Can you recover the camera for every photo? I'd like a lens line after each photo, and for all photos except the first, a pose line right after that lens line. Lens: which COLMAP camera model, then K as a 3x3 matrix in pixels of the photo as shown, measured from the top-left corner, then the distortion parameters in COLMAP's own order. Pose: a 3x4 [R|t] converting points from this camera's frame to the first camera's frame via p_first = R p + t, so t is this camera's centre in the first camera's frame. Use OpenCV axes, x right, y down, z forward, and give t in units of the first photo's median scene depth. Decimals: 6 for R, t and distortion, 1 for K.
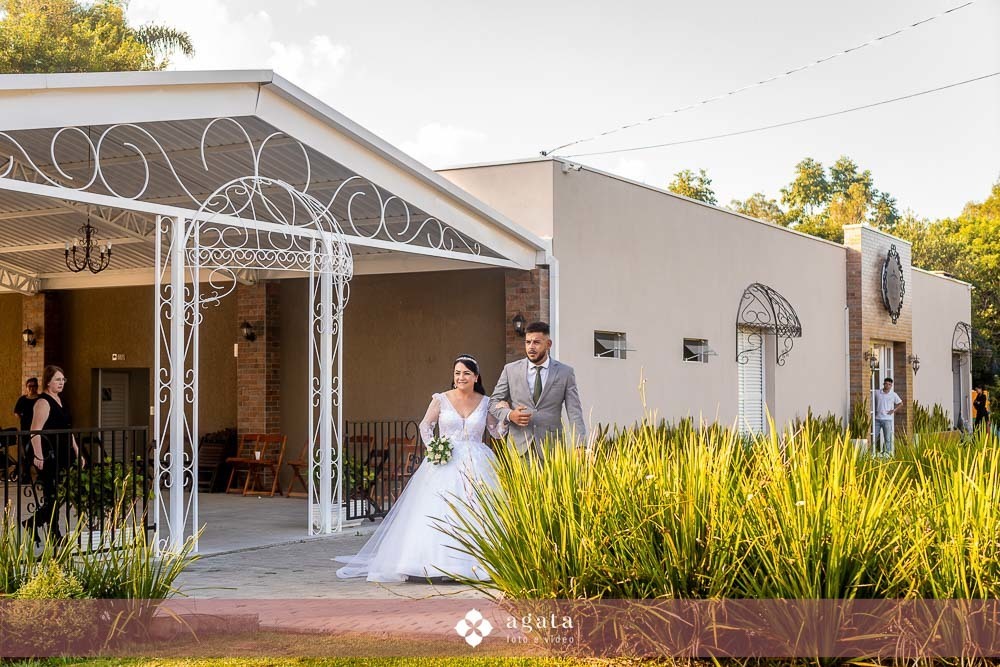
lens RADIAL K [[1465.1, 0, 501.9], [0, 1465.1, 329.3], [0, 0, 1]] dist [-0.007149, 0.000000]
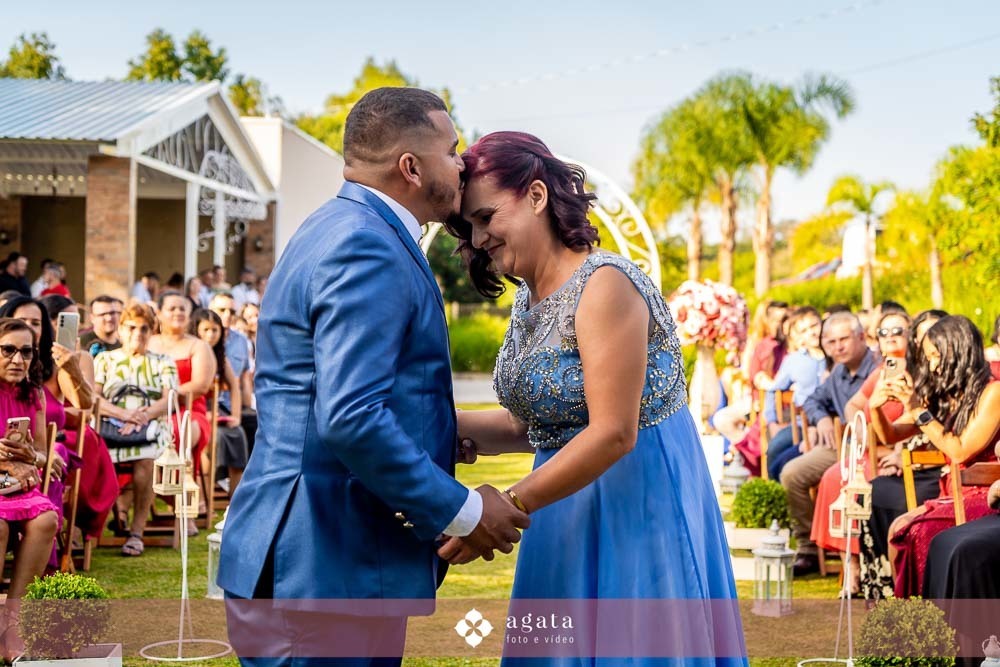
lens RADIAL K [[1849.9, 0, 503.5], [0, 1849.9, 328.3], [0, 0, 1]] dist [0.122294, 0.000000]
pose [[0.893517, 0.019520, 0.448606, -0.311056], [-0.049538, 0.997242, 0.055274, -0.017461], [-0.446289, -0.071611, 0.892019, -0.370805]]
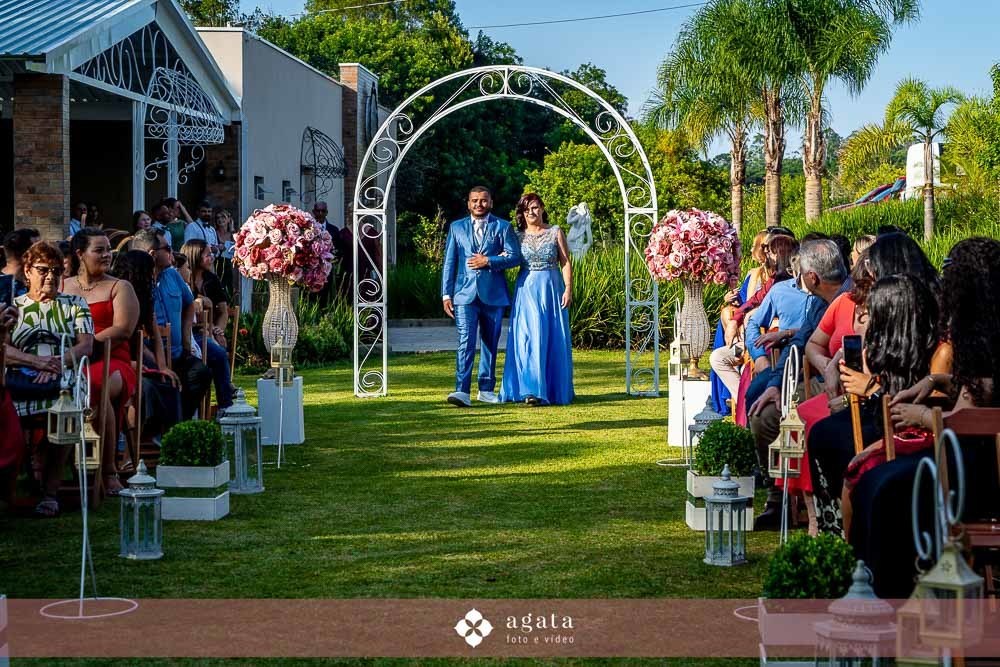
lens RADIAL K [[2174.7, 0, 557.3], [0, 2174.7, 372.7], [0, 0, 1]] dist [0.042333, 0.000000]
pose [[0.888997, -0.015202, 0.457661, -0.309207], [-0.036080, 0.994016, 0.103101, -0.018402], [-0.456490, -0.108169, 0.883129, -0.395734]]
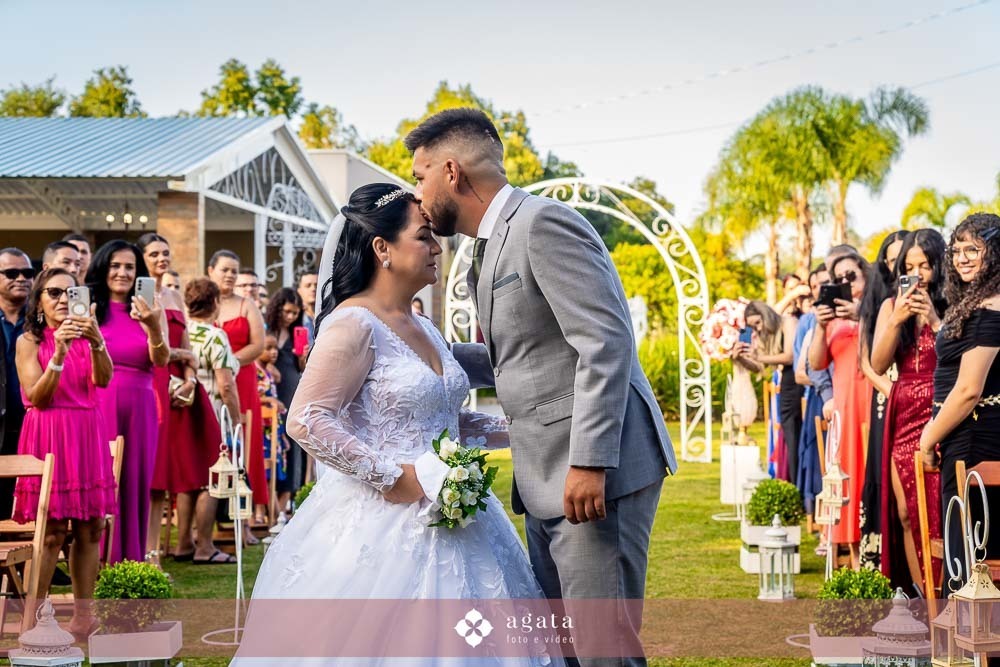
lens RADIAL K [[1909.2, 0, 501.2], [0, 1909.2, 333.9], [0, 0, 1]] dist [0.053960, 0.000000]
pose [[0.913987, 0.004287, 0.405720, -0.316928], [-0.025118, 0.998624, 0.046032, -0.018106], [-0.404964, -0.052264, 0.912837, -0.404630]]
